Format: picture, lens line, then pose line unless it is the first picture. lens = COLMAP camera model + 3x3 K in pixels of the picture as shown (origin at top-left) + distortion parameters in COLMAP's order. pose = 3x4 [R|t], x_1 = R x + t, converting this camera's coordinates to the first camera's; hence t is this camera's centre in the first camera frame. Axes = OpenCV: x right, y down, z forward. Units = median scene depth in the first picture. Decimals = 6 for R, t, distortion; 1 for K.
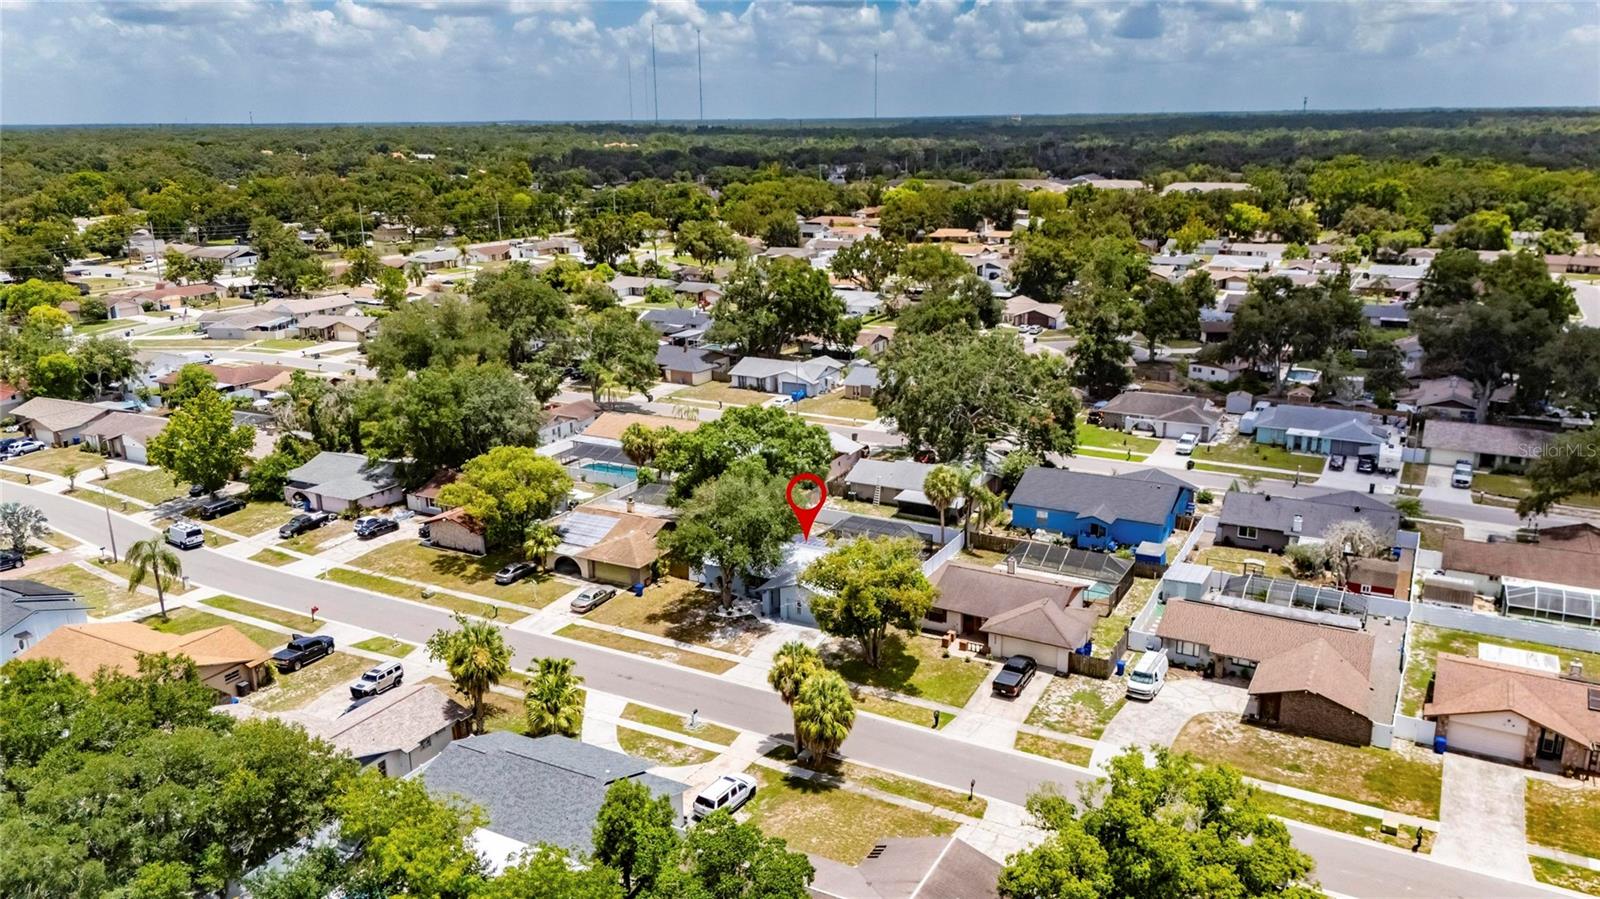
lens RADIAL K [[1178.8, 0, 797.8], [0, 1178.8, 446.2], [0, 0, 1]] dist [0.066798, -0.070192]
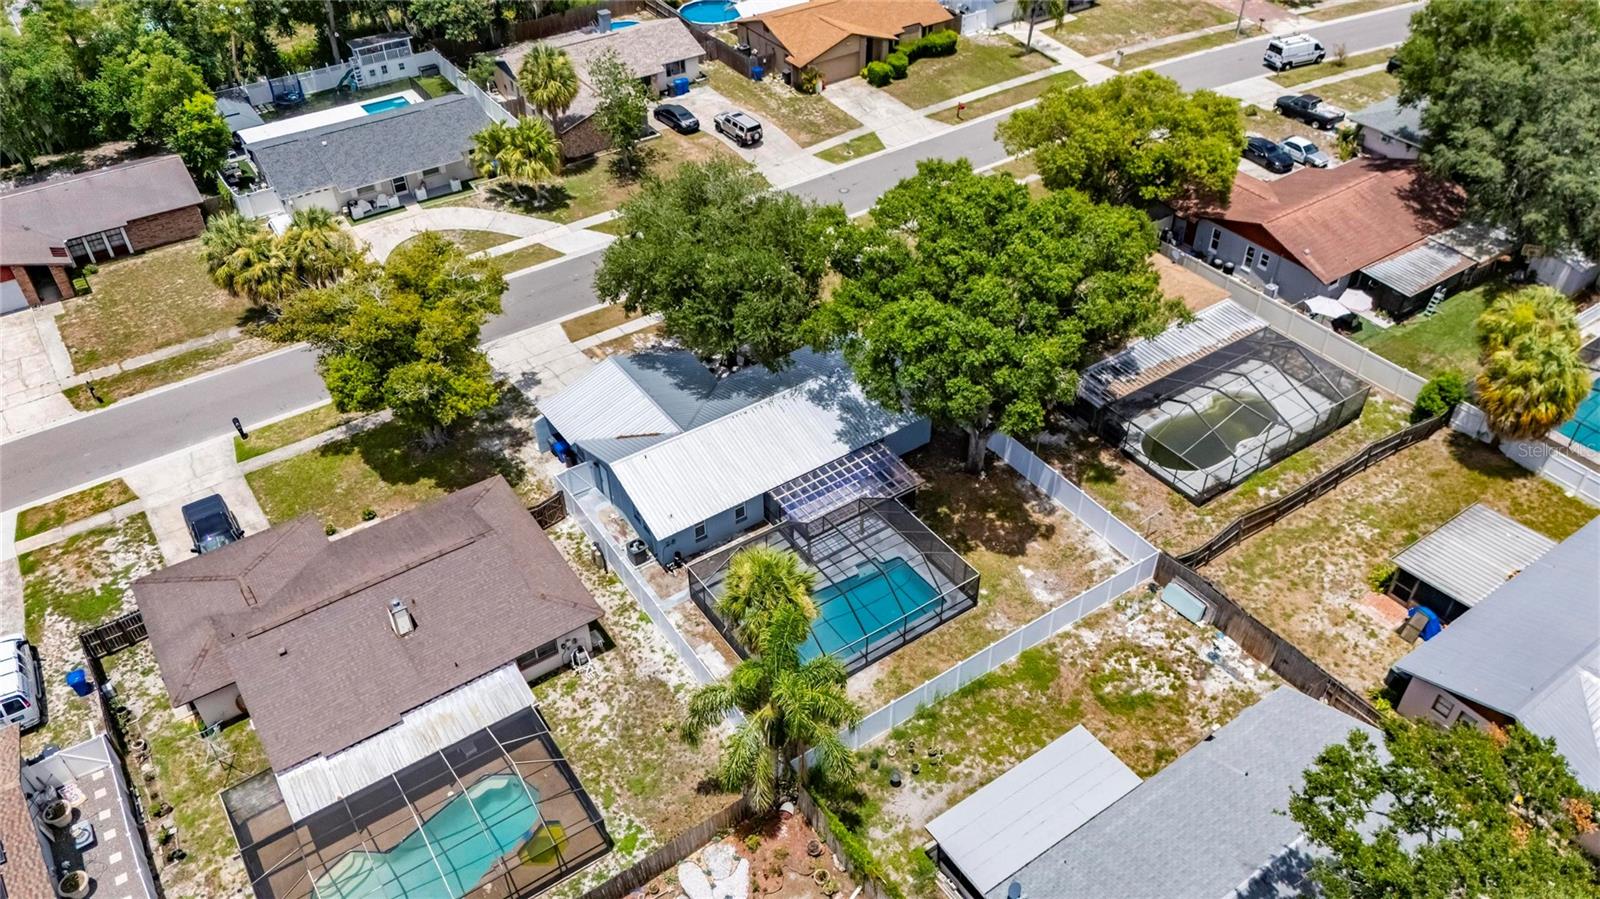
lens RADIAL K [[1178.8, 0, 804.2], [0, 1178.8, 449.8], [0, 0, 1]] dist [0.066798, -0.070192]
pose [[-0.452766, 0.583269, -0.674389, 0.356680], [-0.221464, 0.659088, 0.718719, -0.279270], [0.863688, 0.474764, -0.169240, 1.109898]]
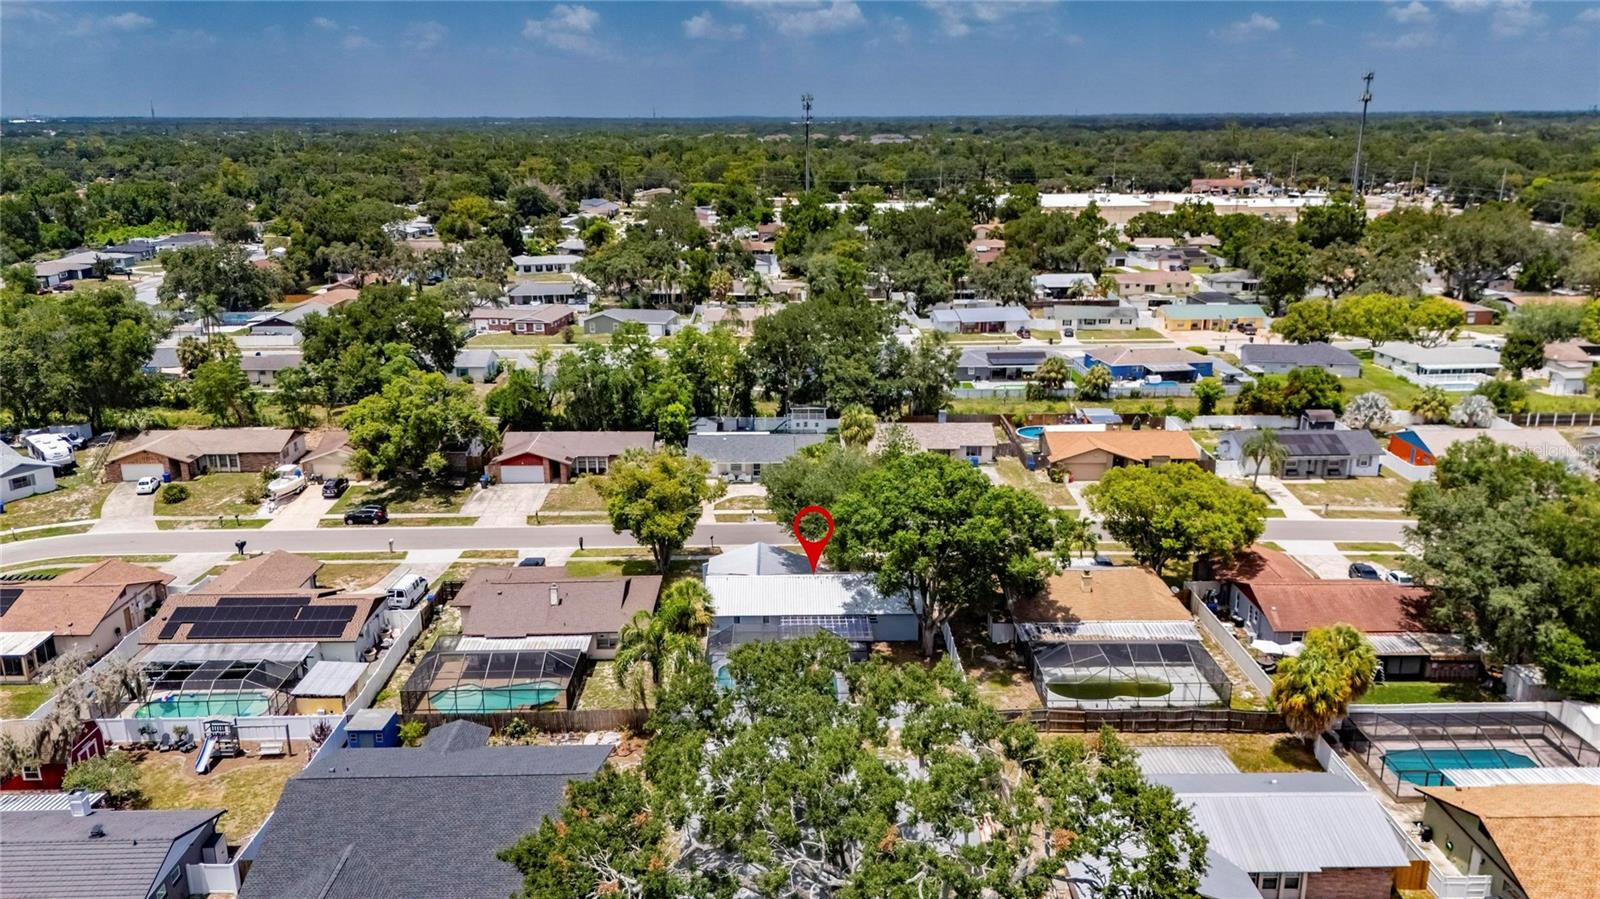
lens RADIAL K [[1178.8, 0, 802.4], [0, 1178.8, 451.2], [0, 0, 1]] dist [0.066798, -0.070192]
pose [[-0.868928, 0.148068, -0.472271, 0.389116], [-0.118956, 0.863753, 0.489674, -0.399676], [0.480431, 0.481670, -0.732926, 1.562701]]
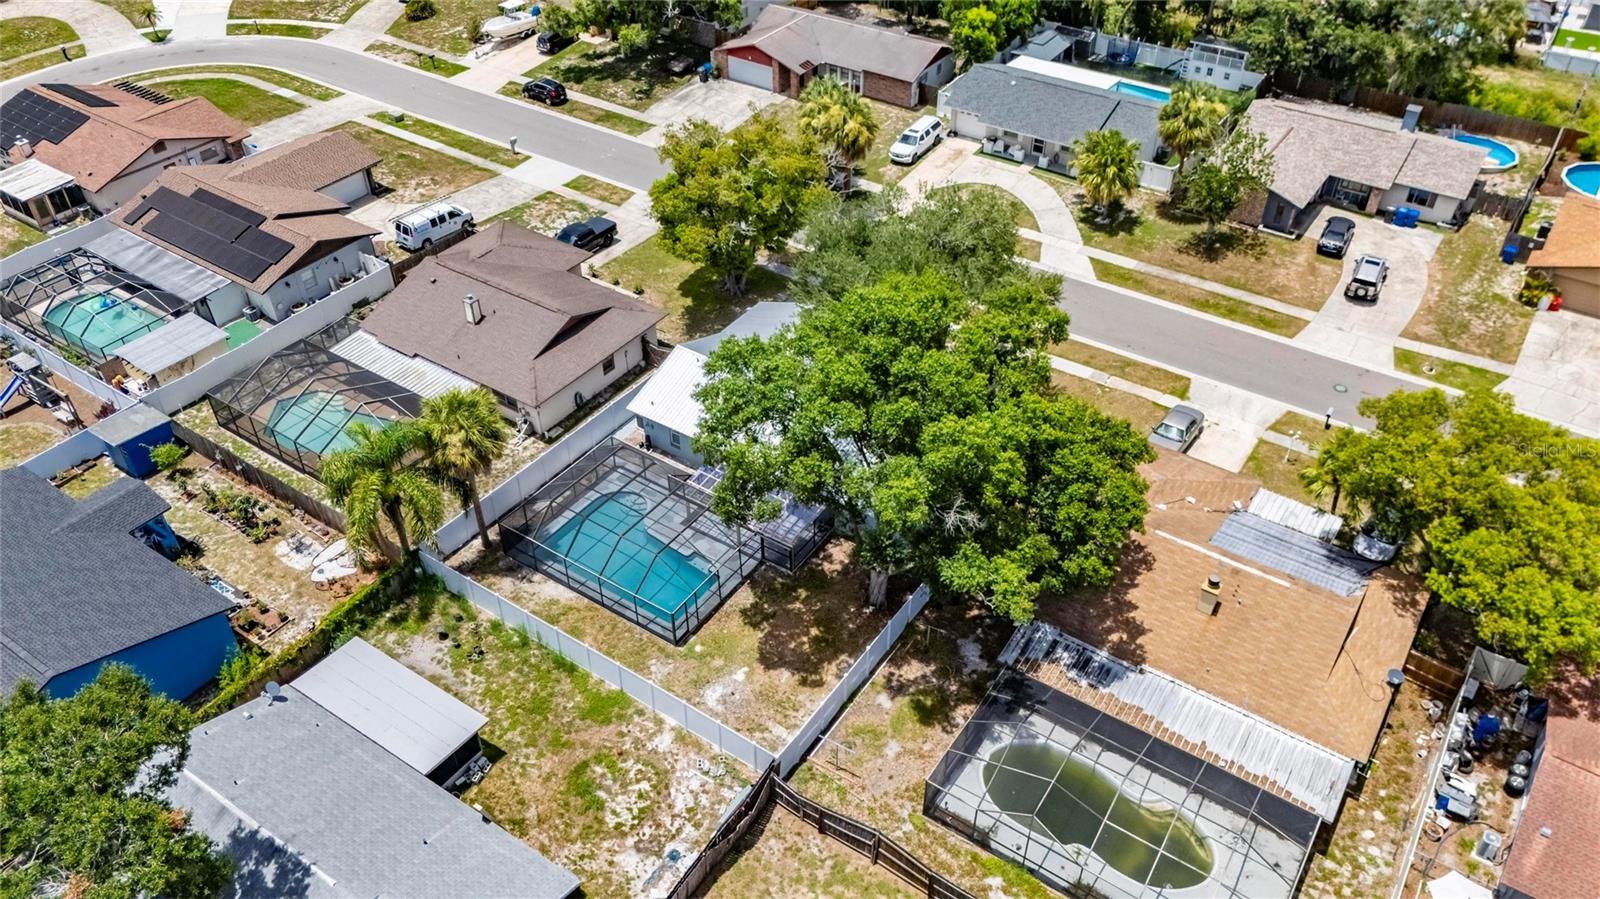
lens RADIAL K [[1178.8, 0, 800.8], [0, 1178.8, 451.8], [0, 0, 1]] dist [0.066798, -0.070192]
pose [[-0.995167, -0.050844, 0.084011, -0.041745], [0.039469, 0.576274, 0.816303, -0.331854], [-0.089918, 0.815674, -0.571482, 1.316882]]
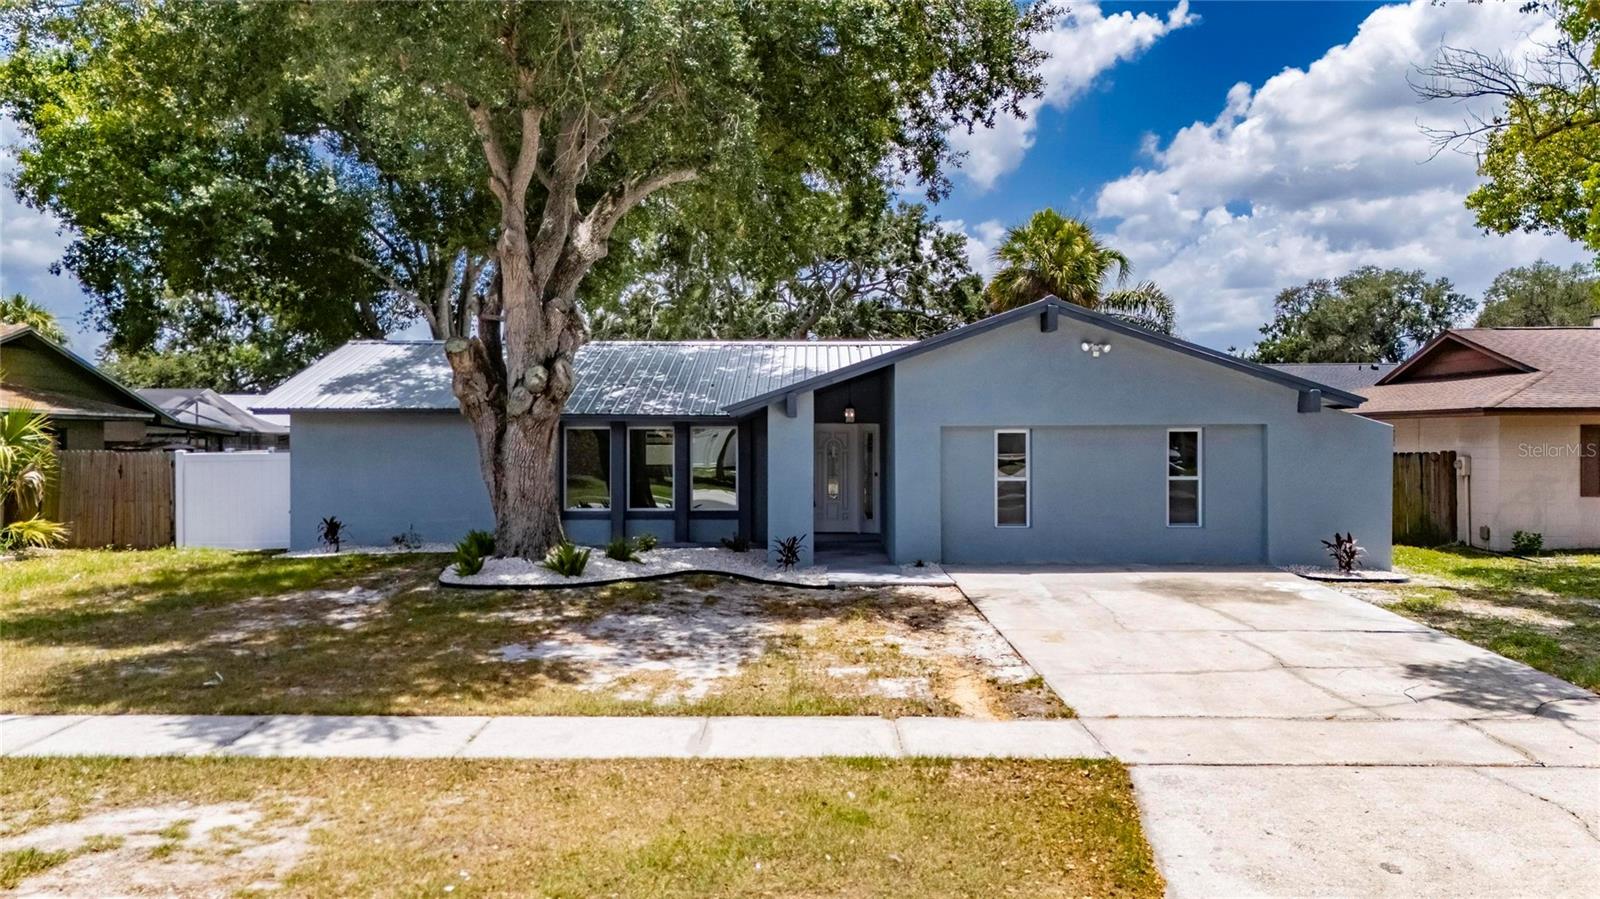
lens RADIAL K [[1178.8, 0, 802.5], [0, 1178.8, 450.8], [0, 0, 1]] dist [0.066798, -0.070192]
pose [[0.883192, 0.005506, 0.468979, -0.095299], [0.116957, 0.965756, -0.231594, 0.155958], [-0.454195, 0.259393, 0.852304, 0.811875]]
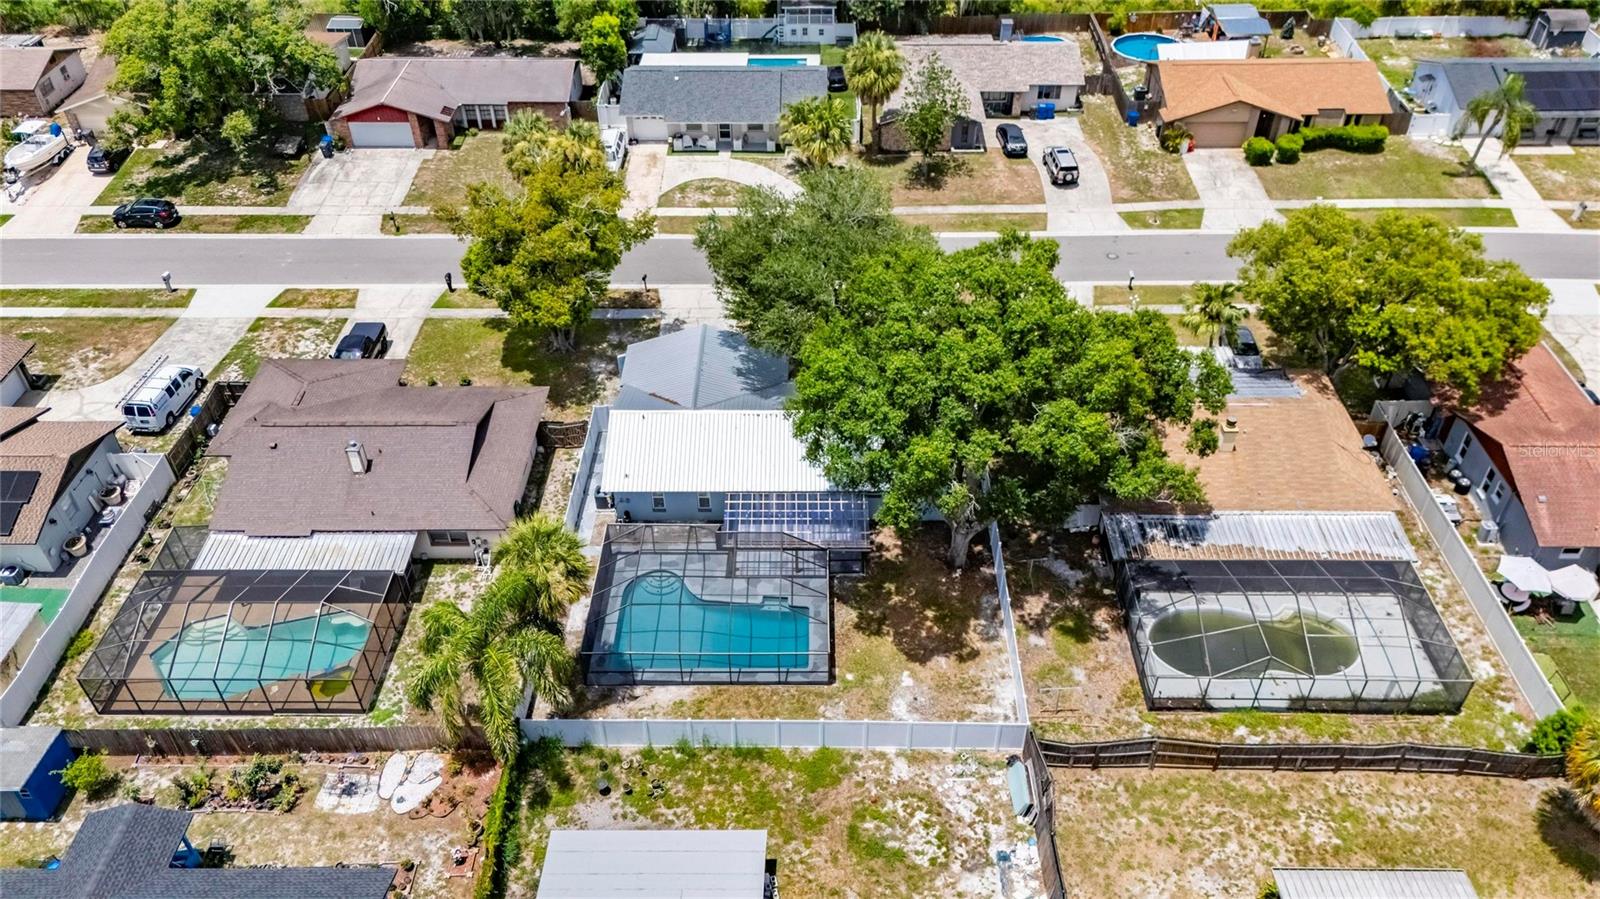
lens RADIAL K [[1178.8, 0, 801.3], [0, 1178.8, 452.2], [0, 0, 1]] dist [0.066798, -0.070192]
pose [[-0.883312, 0.313721, -0.348338, 0.179349], [-0.105481, 0.591000, 0.799745, -0.320485], [0.456764, 0.743168, -0.488946, 1.267174]]
